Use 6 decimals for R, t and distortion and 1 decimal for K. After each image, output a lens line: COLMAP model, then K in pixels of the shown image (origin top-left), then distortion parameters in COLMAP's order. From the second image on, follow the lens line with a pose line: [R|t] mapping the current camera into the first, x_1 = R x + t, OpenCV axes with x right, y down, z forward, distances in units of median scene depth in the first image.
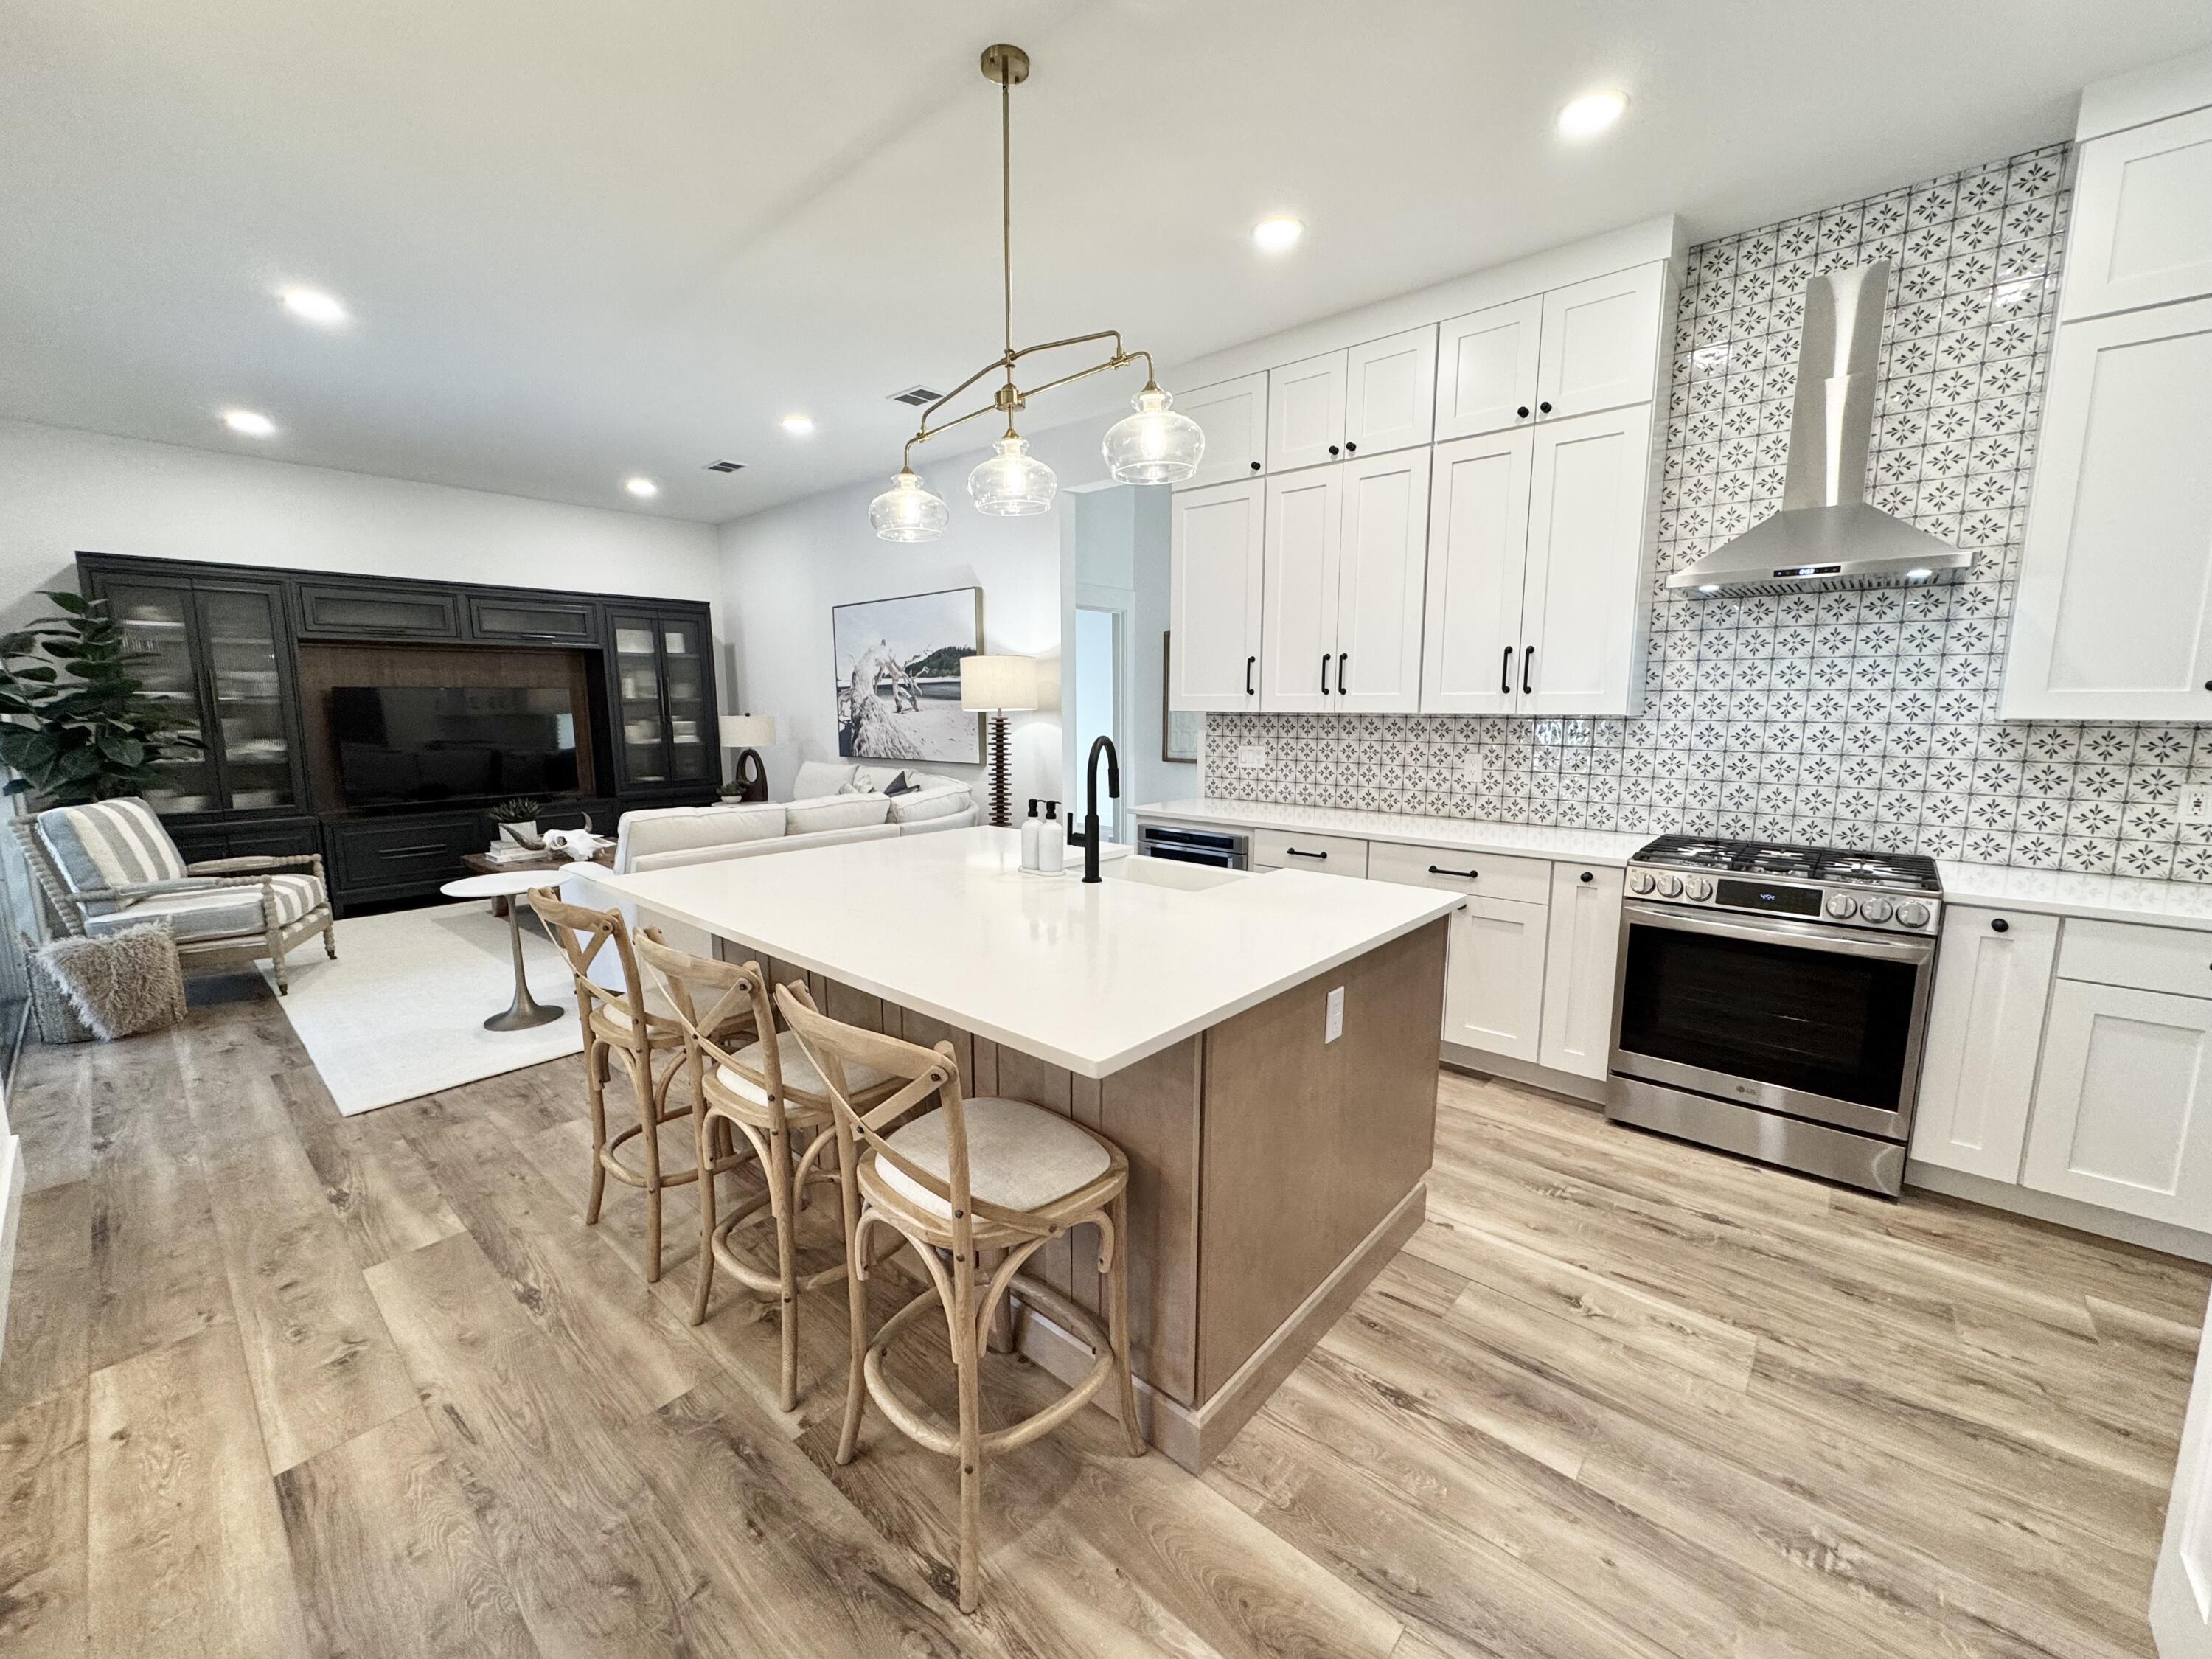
lens RADIAL K [[885.7, 0, 1106.8], [0, 885.7, 827.6], [0, 0, 1]] dist [0.000738, -0.000109]
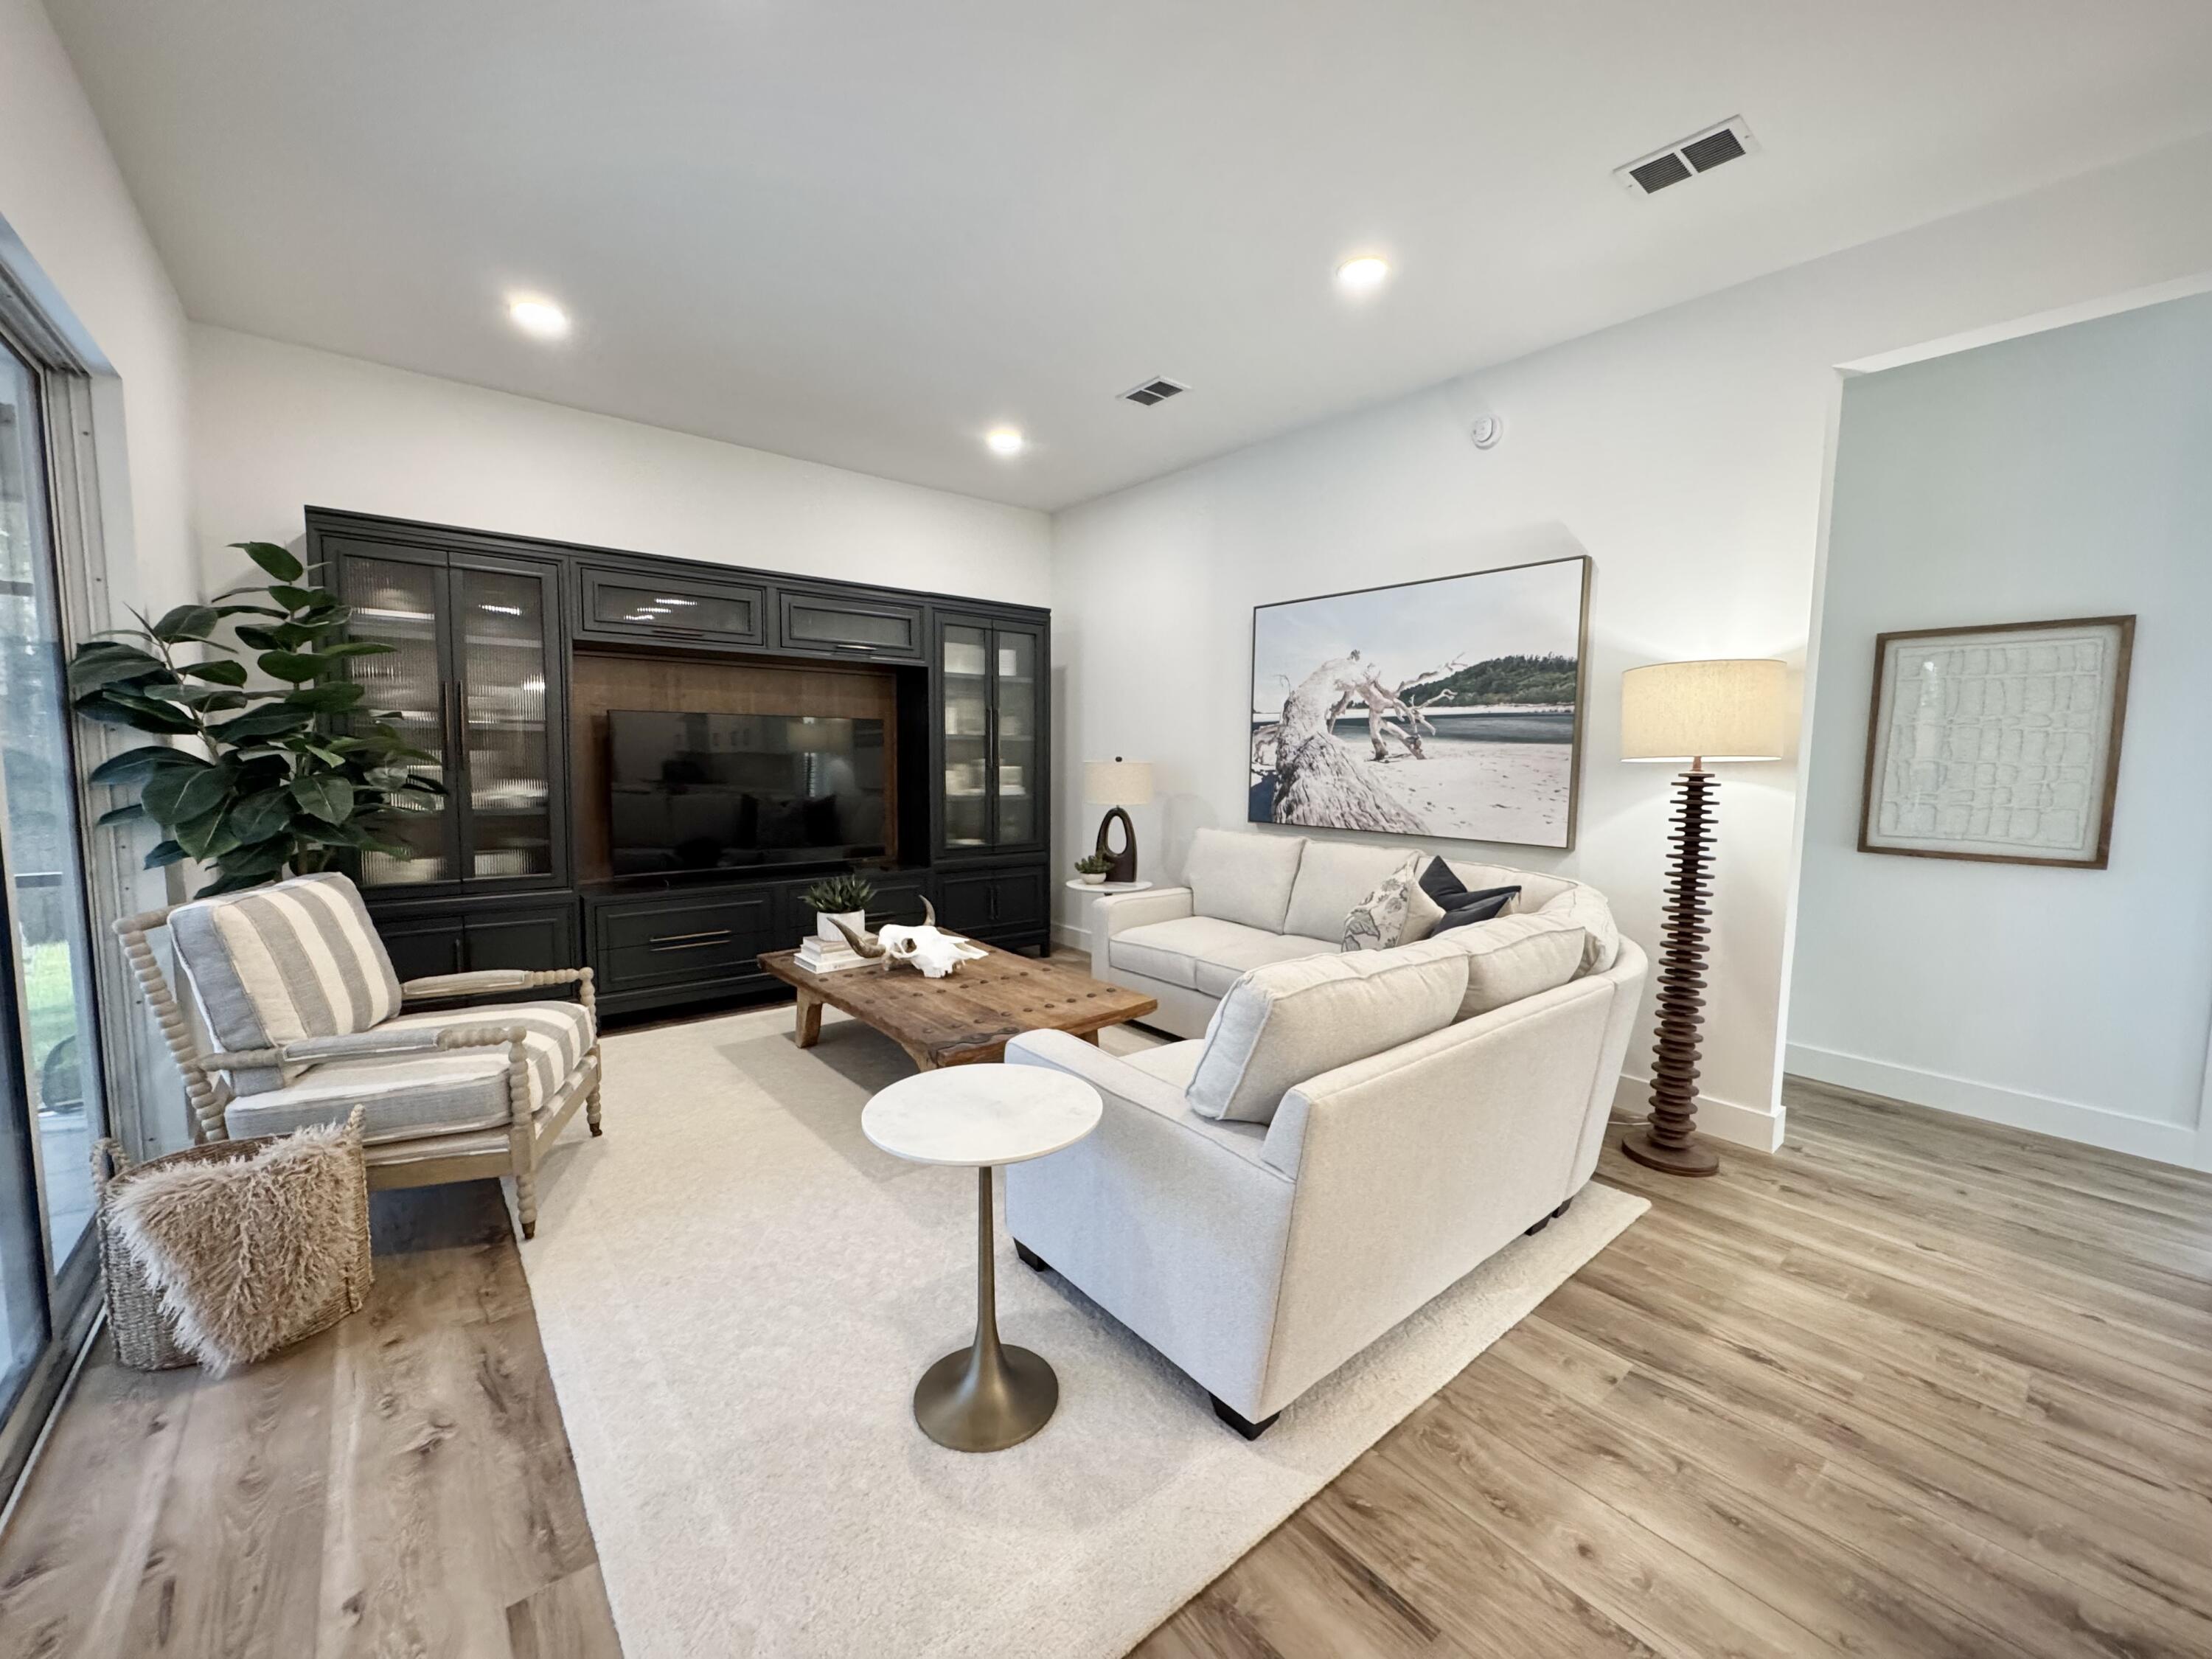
lens RADIAL K [[885.7, 0, 1107.0], [0, 885.7, 829.3], [0, 0, 1]] dist [0.000738, -0.000109]
pose [[0.987100, 0.032437, -0.156784, -0.372805], [-0.040892, 0.997861, -0.051003, -0.043222], [0.154794, 0.056756, 0.986315, 0.373537]]
